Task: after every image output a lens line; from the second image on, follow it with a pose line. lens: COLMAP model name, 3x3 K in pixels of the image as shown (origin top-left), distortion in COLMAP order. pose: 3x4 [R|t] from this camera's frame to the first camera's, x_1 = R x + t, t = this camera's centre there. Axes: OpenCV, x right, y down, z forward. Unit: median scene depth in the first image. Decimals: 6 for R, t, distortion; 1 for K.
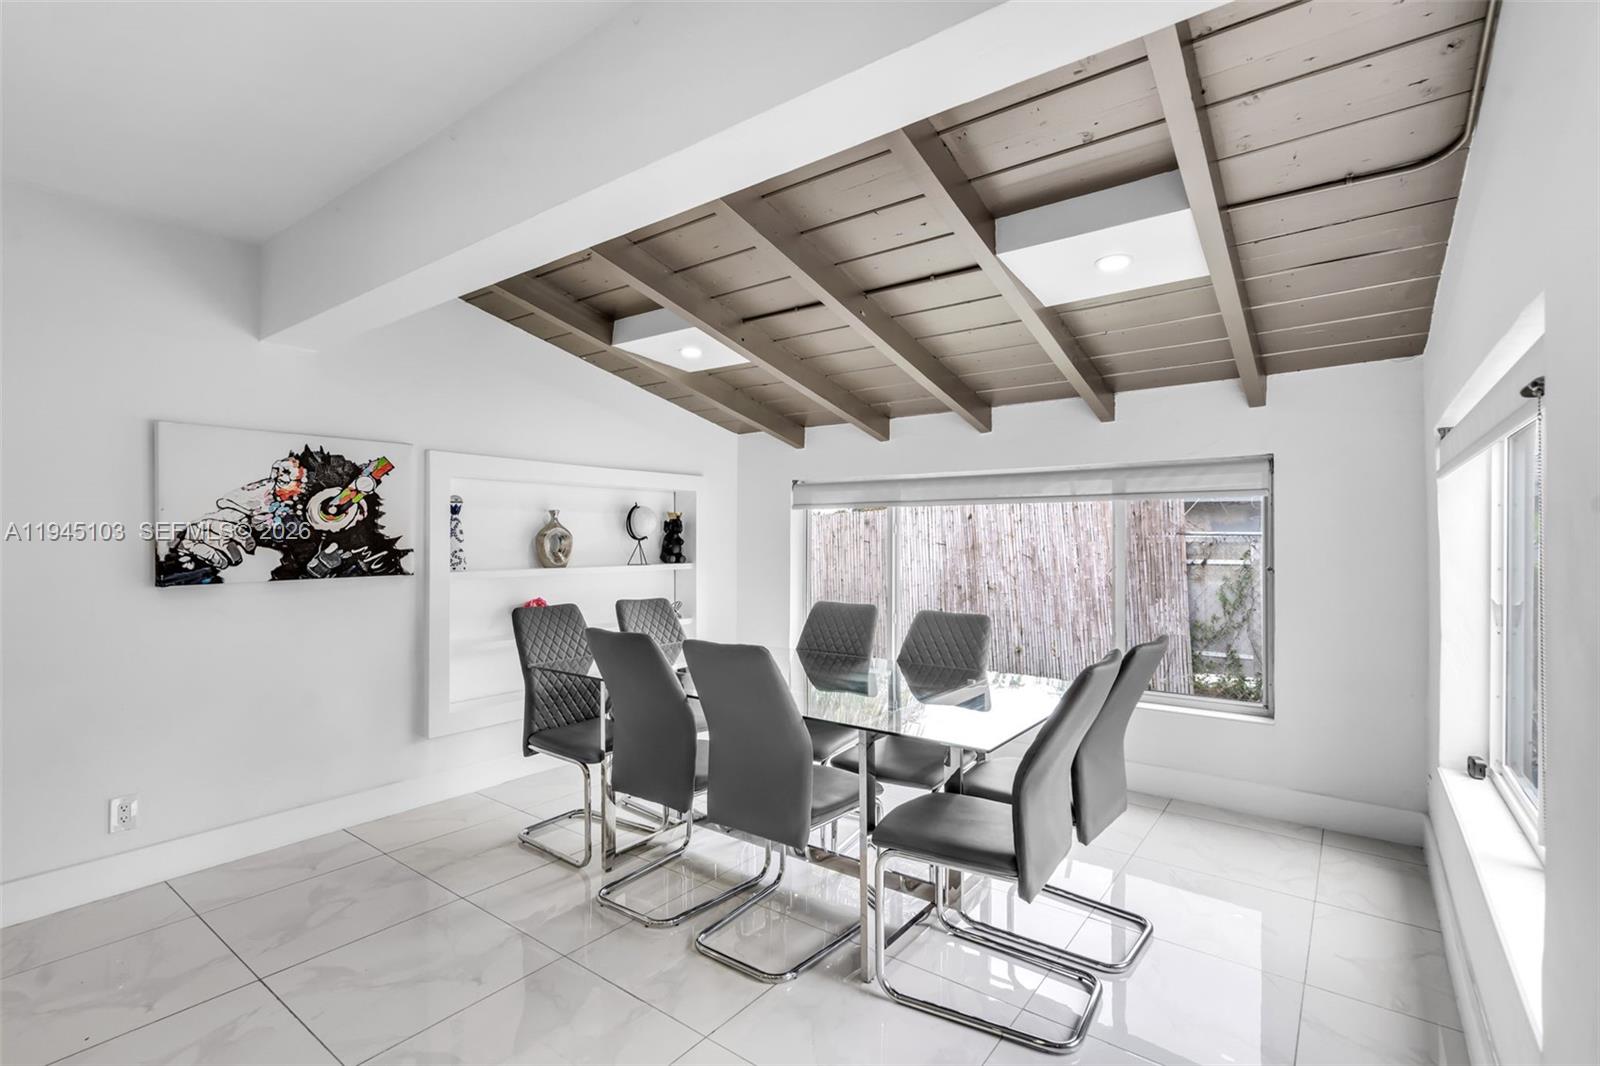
lens RADIAL K [[734.4, 0, 806.7], [0, 734.4, 533.8], [0, 0, 1]] dist [0.001901, 0.000429]
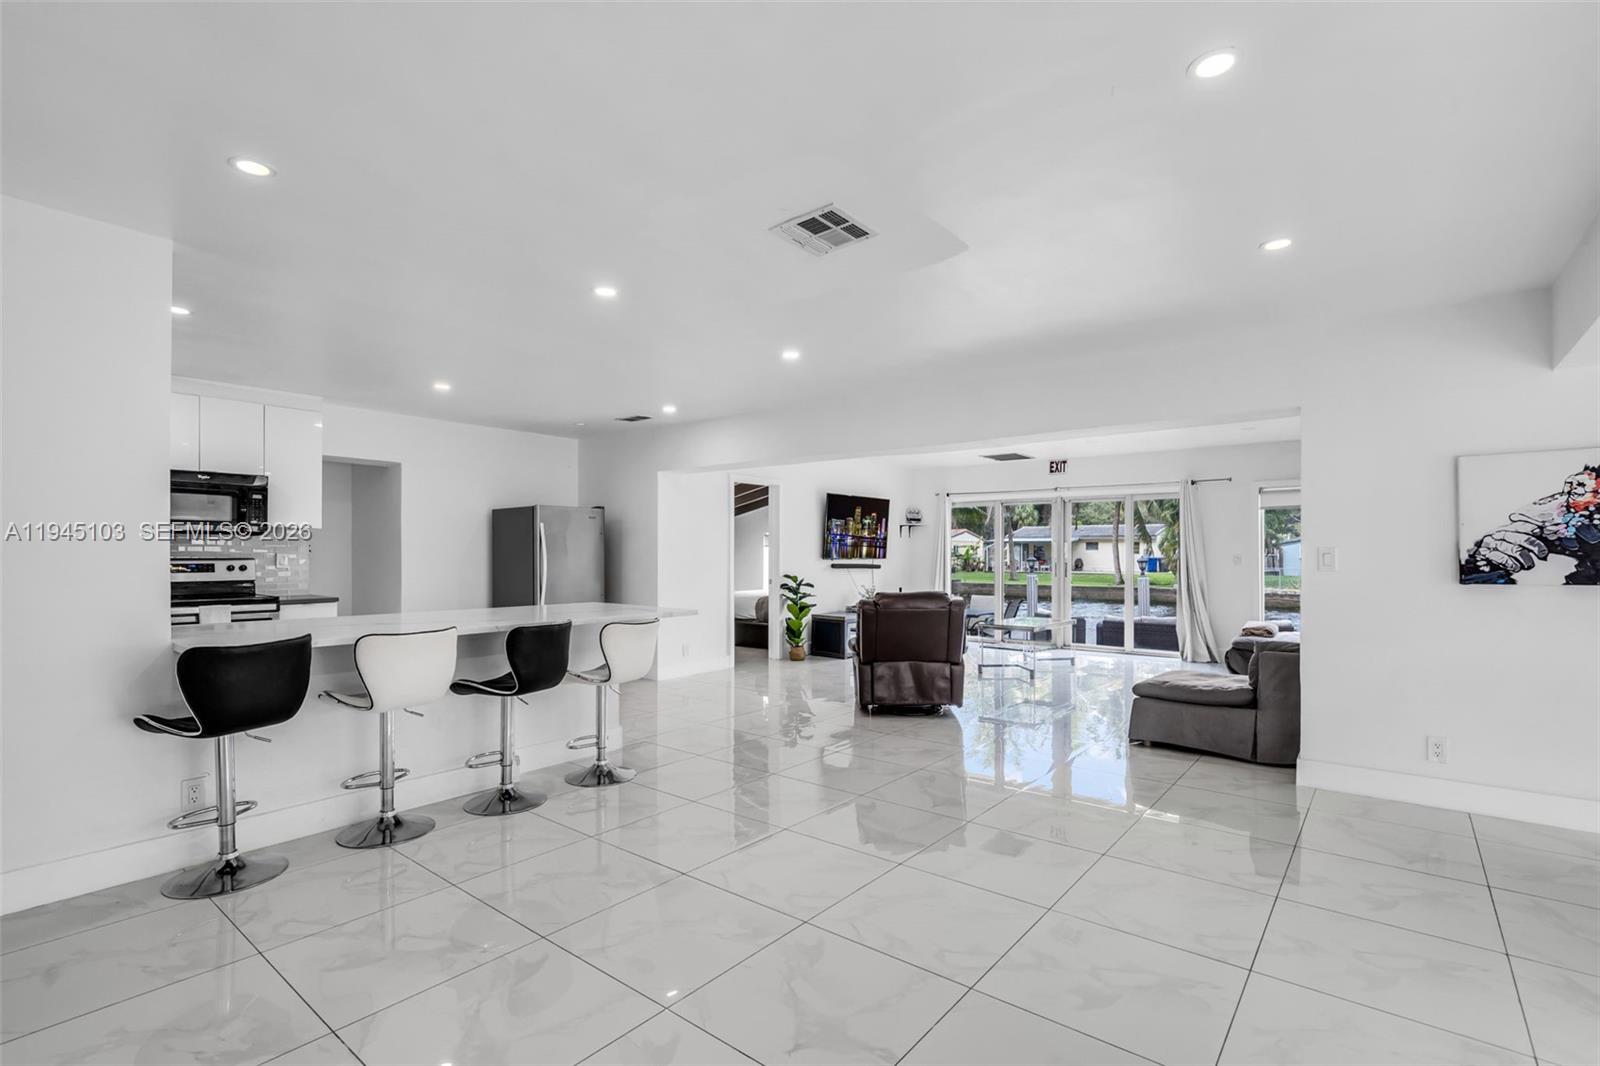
lens RADIAL K [[729.4, 0, 803.6], [0, 729.4, 558.8], [0, 0, 1]] dist [-0.001719, -0.000113]
pose [[-0.033347, 0.003533, -0.999438, 0.403409], [0.005491, 0.999979, 0.003352, 0.015007], [0.999429, -0.005376, -0.033366, -0.108843]]
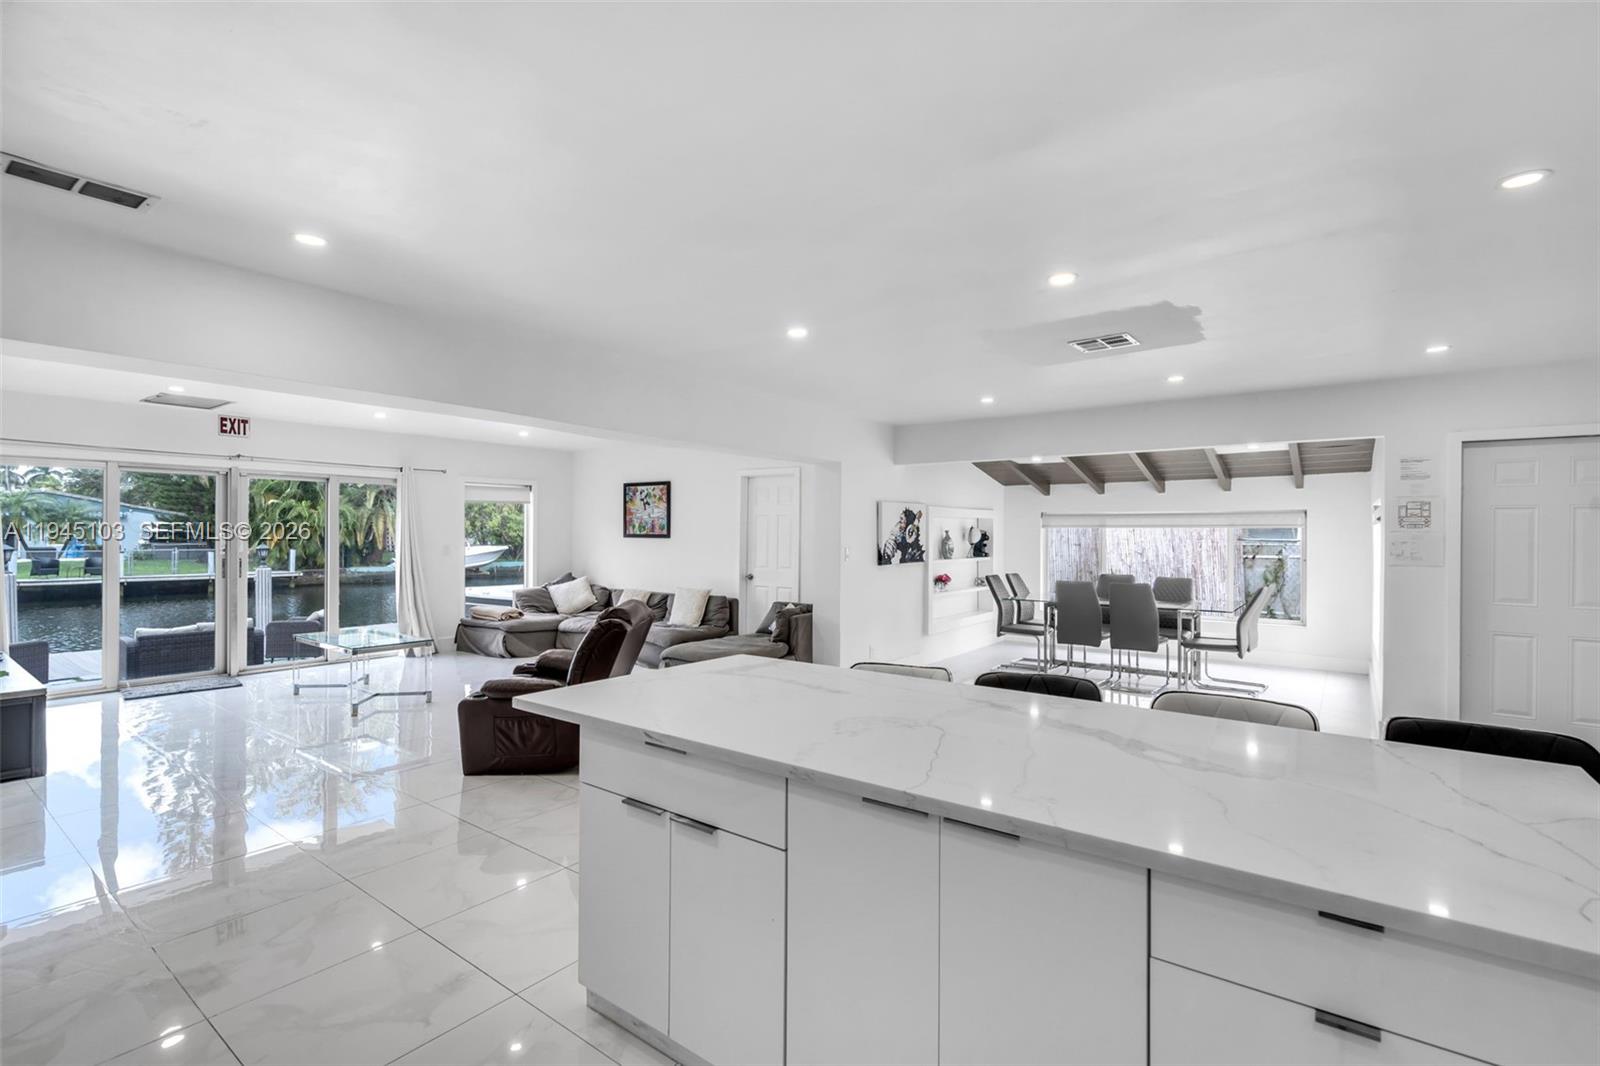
lens RADIAL K [[733.3, 0, 796.9], [0, 733.3, 535.1], [0, 0, 1]] dist [-0.000214, 0.000708]
pose [[0.999984, 0.002186, -0.005284, -1.050060], [-0.002135, 0.999952, 0.009600, -0.053026], [0.005304, -0.009589, 0.999940, -1.442364]]
